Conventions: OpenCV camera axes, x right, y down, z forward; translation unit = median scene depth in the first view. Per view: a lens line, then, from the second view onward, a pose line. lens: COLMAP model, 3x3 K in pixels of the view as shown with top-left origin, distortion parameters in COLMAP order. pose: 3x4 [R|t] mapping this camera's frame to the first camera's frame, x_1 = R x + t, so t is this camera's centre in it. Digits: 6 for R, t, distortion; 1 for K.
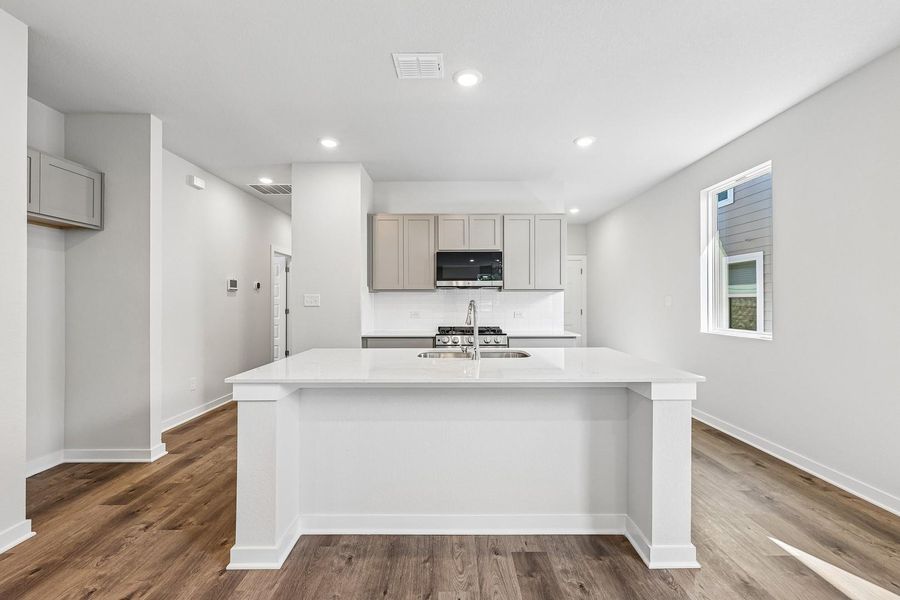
lens RADIAL K [[378.7, 0, 451.4], [0, 378.7, 299.6], [0, 0, 1]] dist [0.000232, 0.000278]
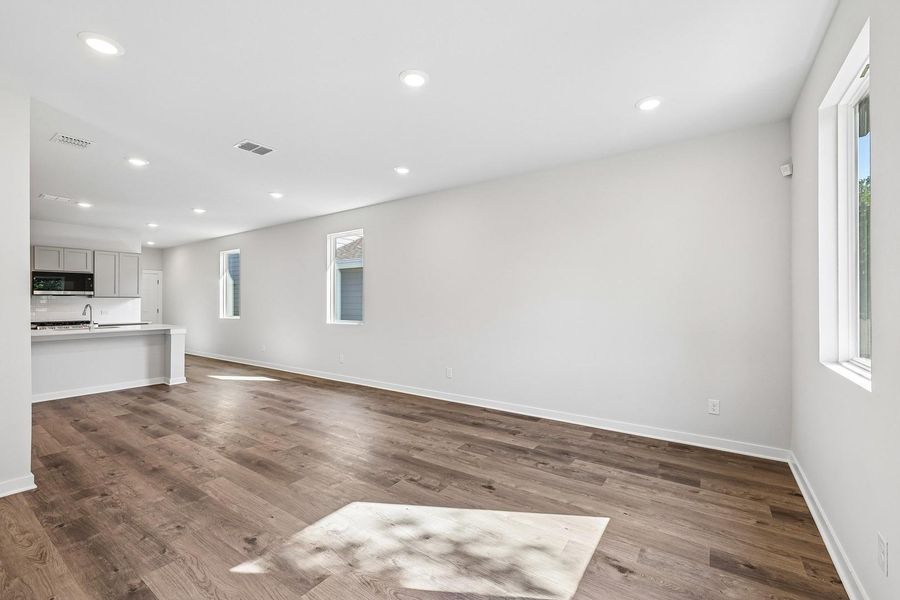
lens RADIAL K [[378.7, 0, 448.2], [0, 378.7, 301.1], [0, 0, 1]] dist [0.000232, 0.000278]
pose [[0.575587, -0.001276, 0.817740, -0.339525], [-0.001539, 0.999995, 0.002643, -0.016345], [-0.817739, -0.002779, 0.575582, -1.257277]]
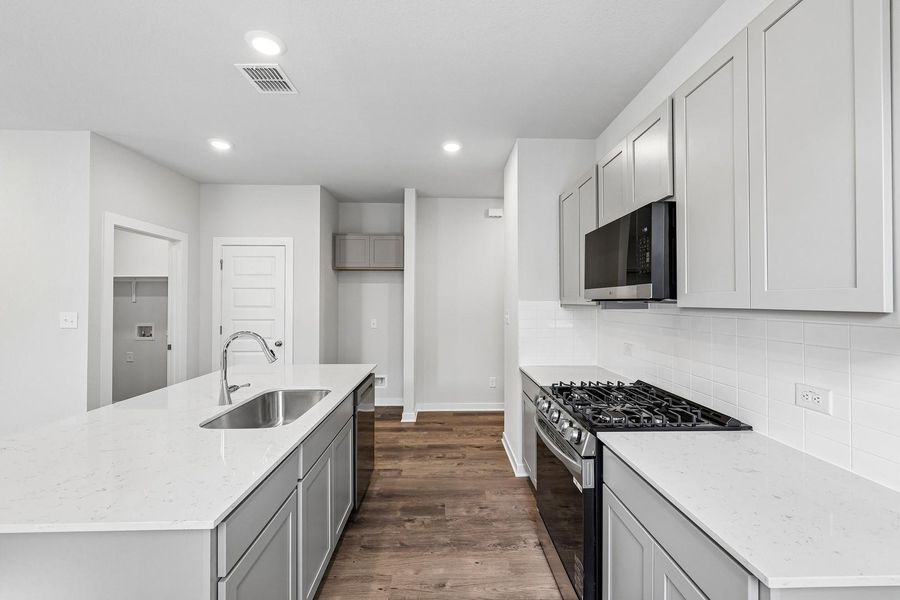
lens RADIAL K [[378.7, 0, 452.0], [0, 378.7, 300.3], [0, 0, 1]] dist [0.000232, 0.000278]
pose [[0.022554, 0.001181, -0.999745, 0.514596], [0.004177, 0.999990, 0.001275, -0.038435], [0.999737, -0.004205, 0.022549, 0.850579]]
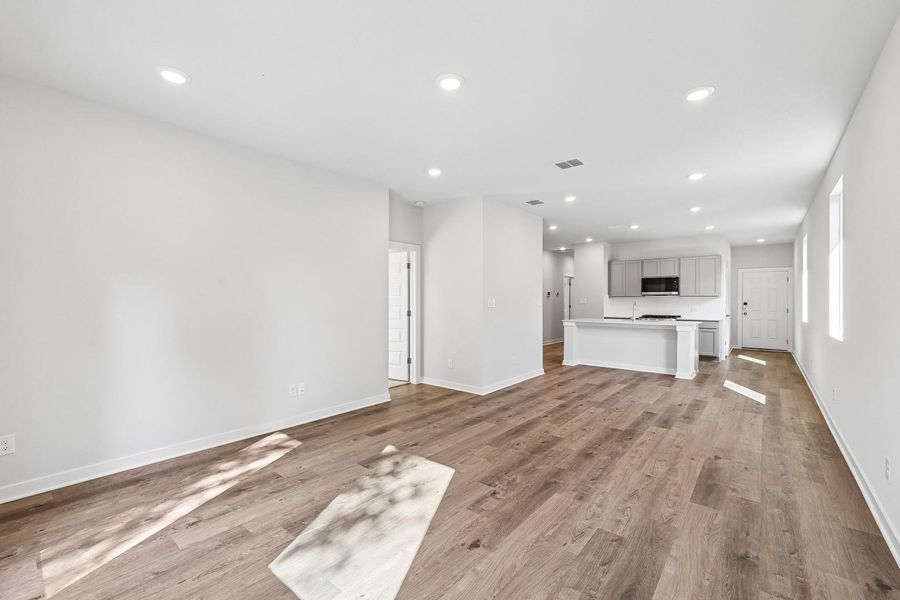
lens RADIAL K [[378.7, 0, 454.6], [0, 378.7, 296.4], [0, 0, 1]] dist [0.000232, 0.000278]
pose [[0.774411, -0.002065, -0.632679, 0.509529], [-0.000925, 0.999990, -0.004397, -0.016807], [0.632682, 0.003990, 0.774402, -1.339767]]
